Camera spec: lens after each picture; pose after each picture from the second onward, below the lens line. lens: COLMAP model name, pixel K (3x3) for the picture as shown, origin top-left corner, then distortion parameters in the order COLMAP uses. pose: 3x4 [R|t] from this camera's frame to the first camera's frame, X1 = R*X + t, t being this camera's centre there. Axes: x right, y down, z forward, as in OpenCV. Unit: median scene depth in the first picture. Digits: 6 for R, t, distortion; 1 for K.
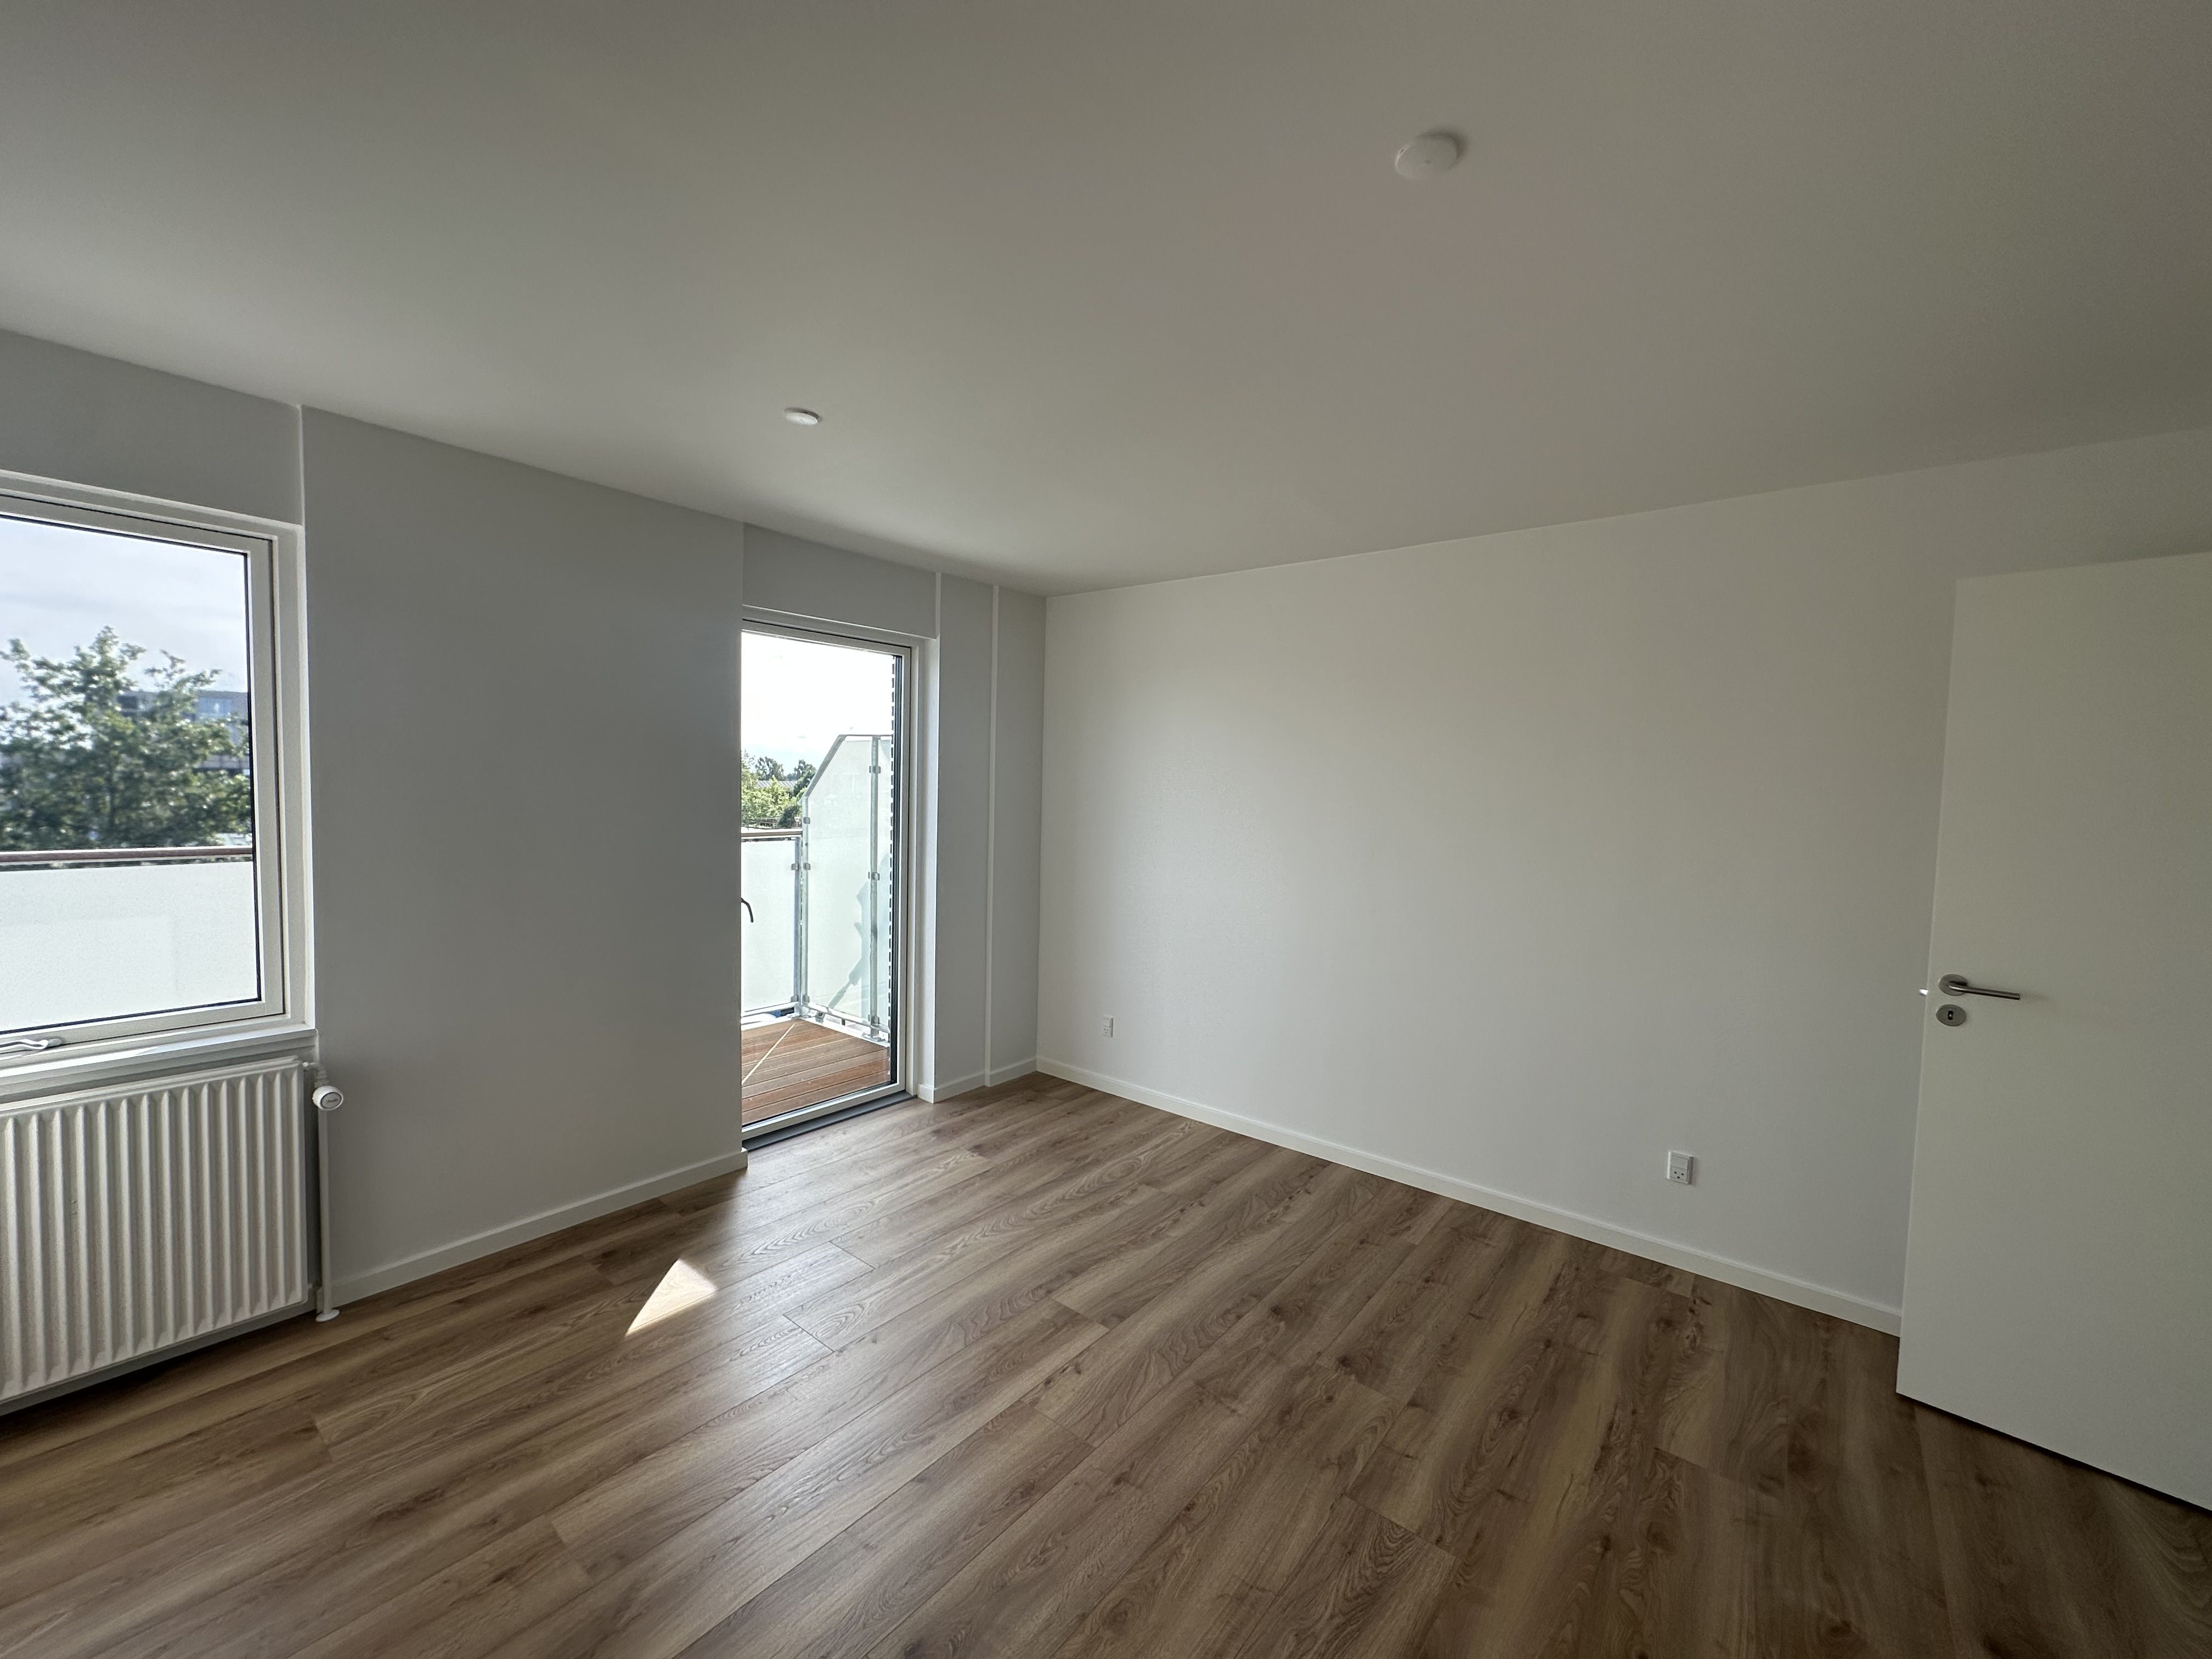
lens RADIAL K [[878.5, 0, 1106.0], [0, 878.5, 829.5], [0, 0, 1]] dist [-0.001580, 0.000355]
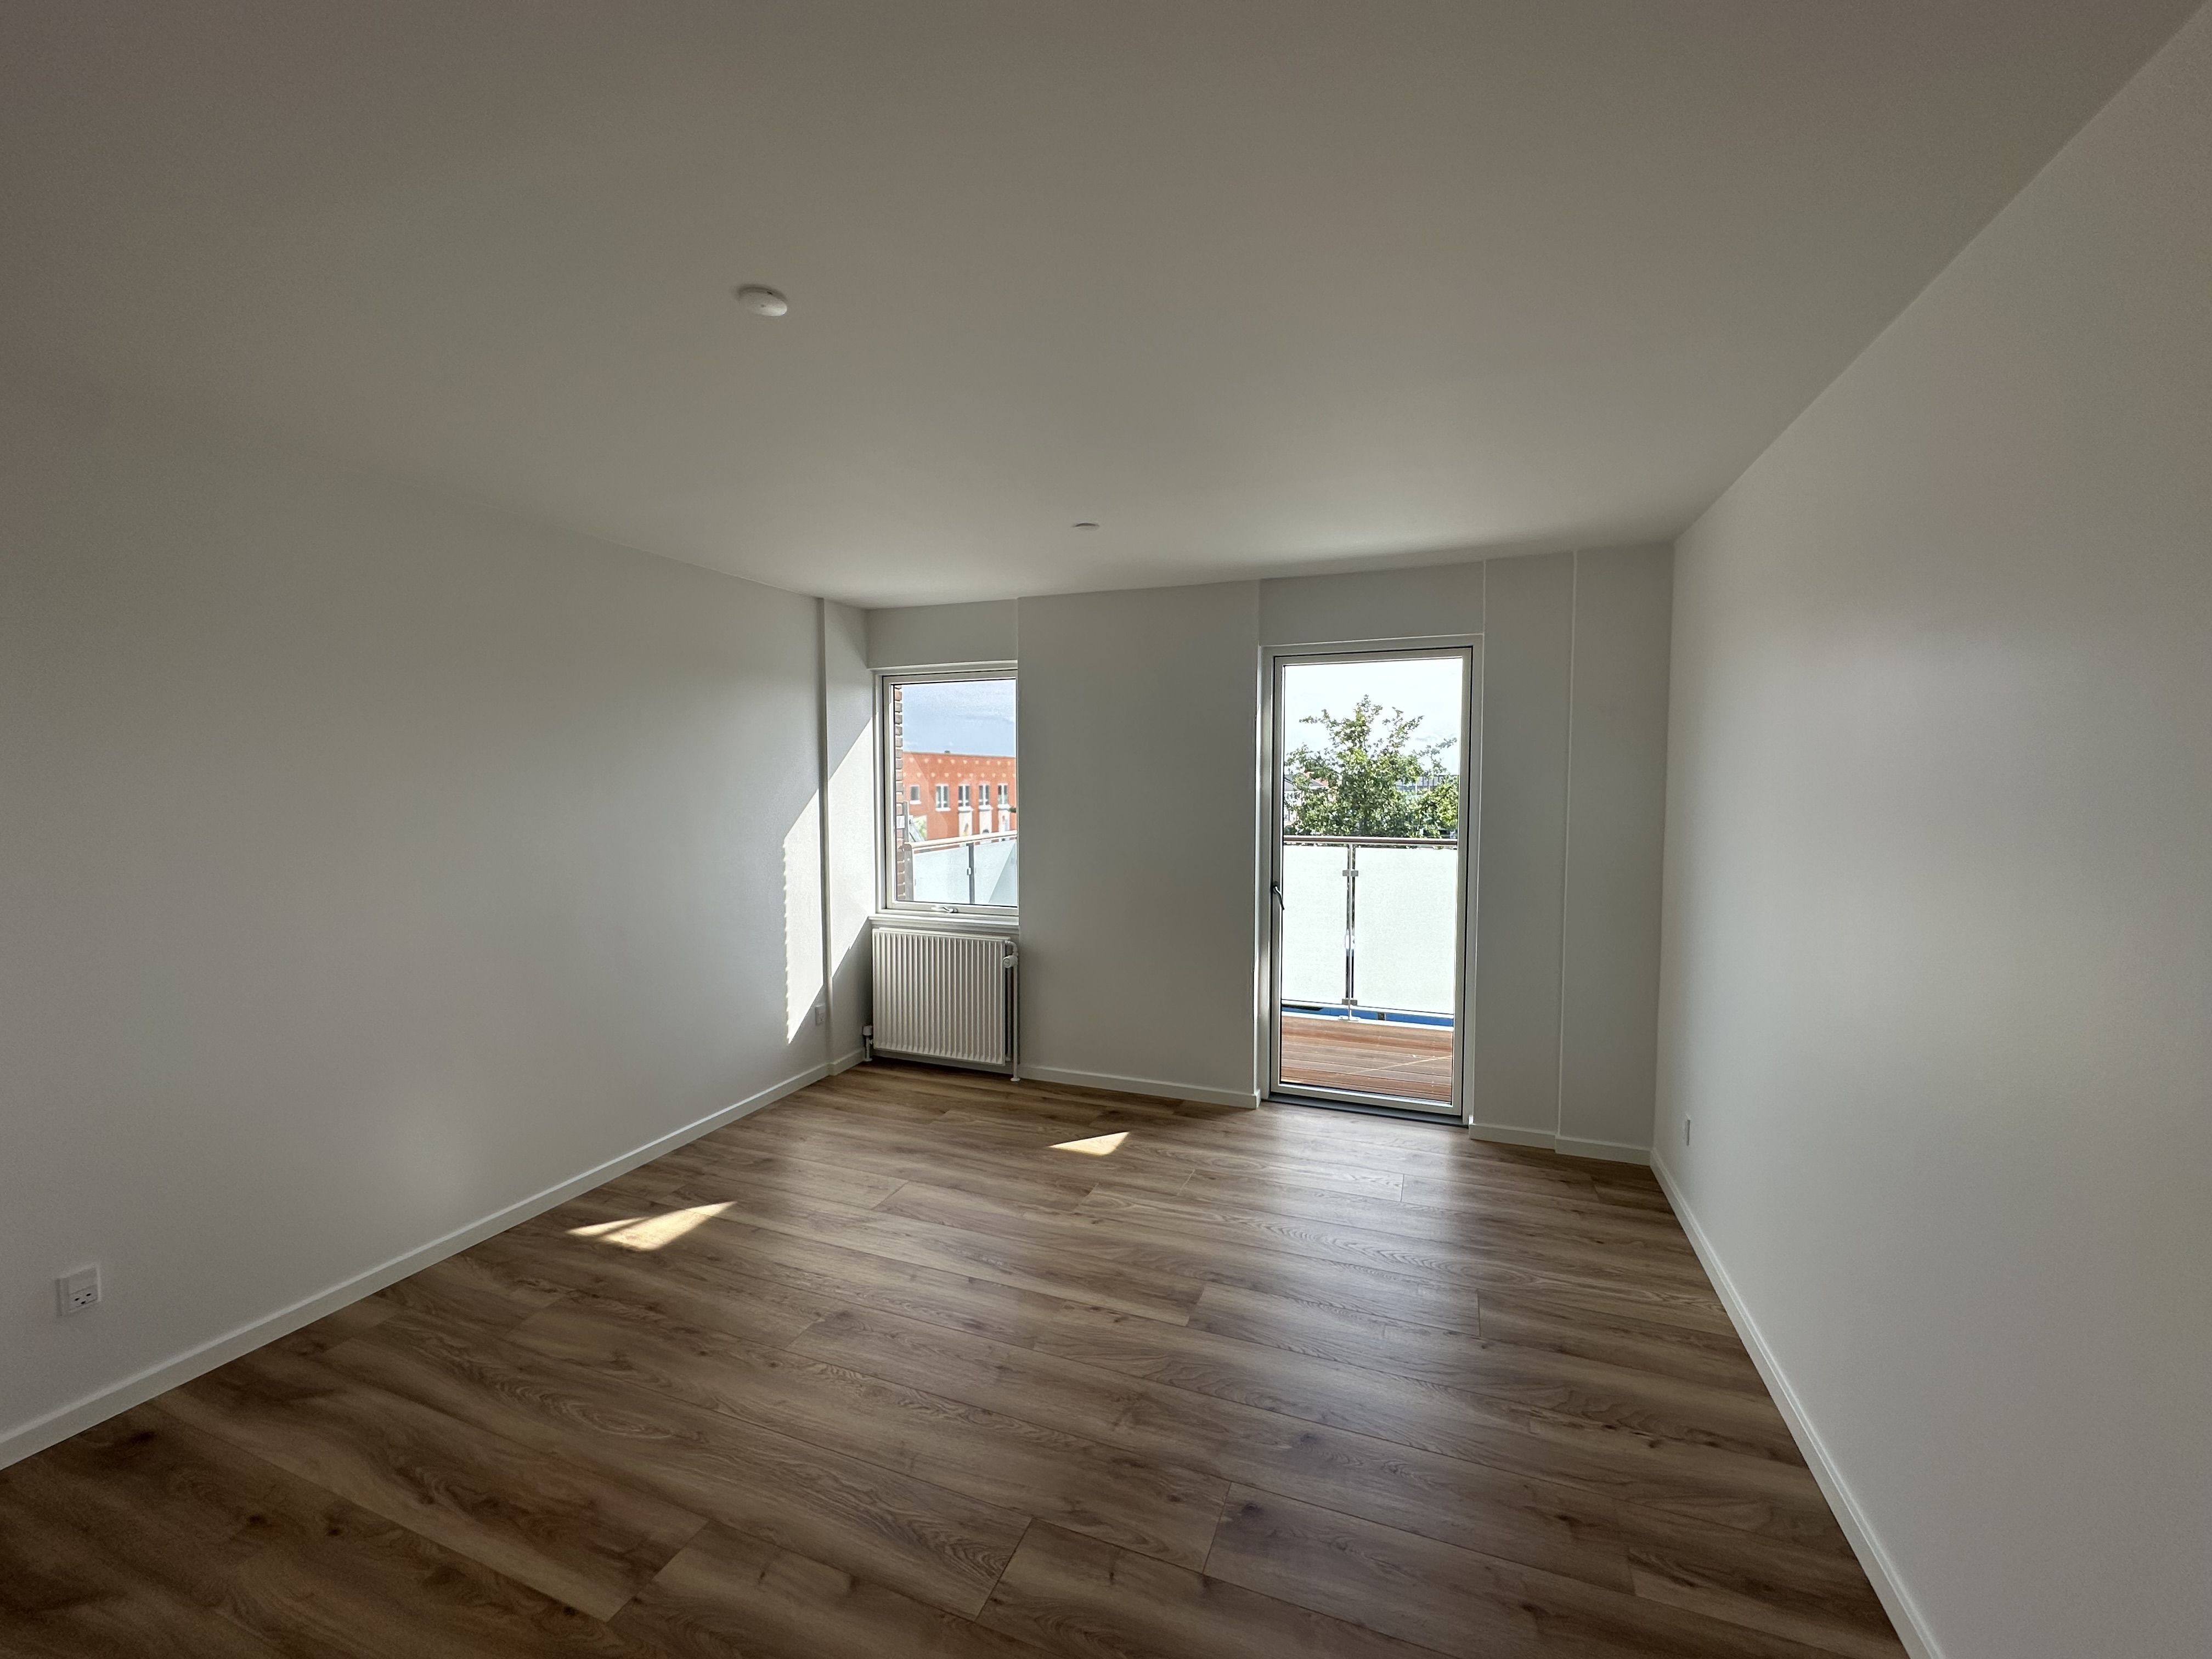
lens RADIAL K [[878.5, 0, 1106.0], [0, 878.5, 829.5], [0, 0, 1]] dist [-0.001580, 0.000355]
pose [[0.303688, 0.026554, -0.952401, 0.958152], [-0.040283, 0.999076, 0.015010, -0.016010], [0.951919, 0.033808, 0.304477, 0.602426]]
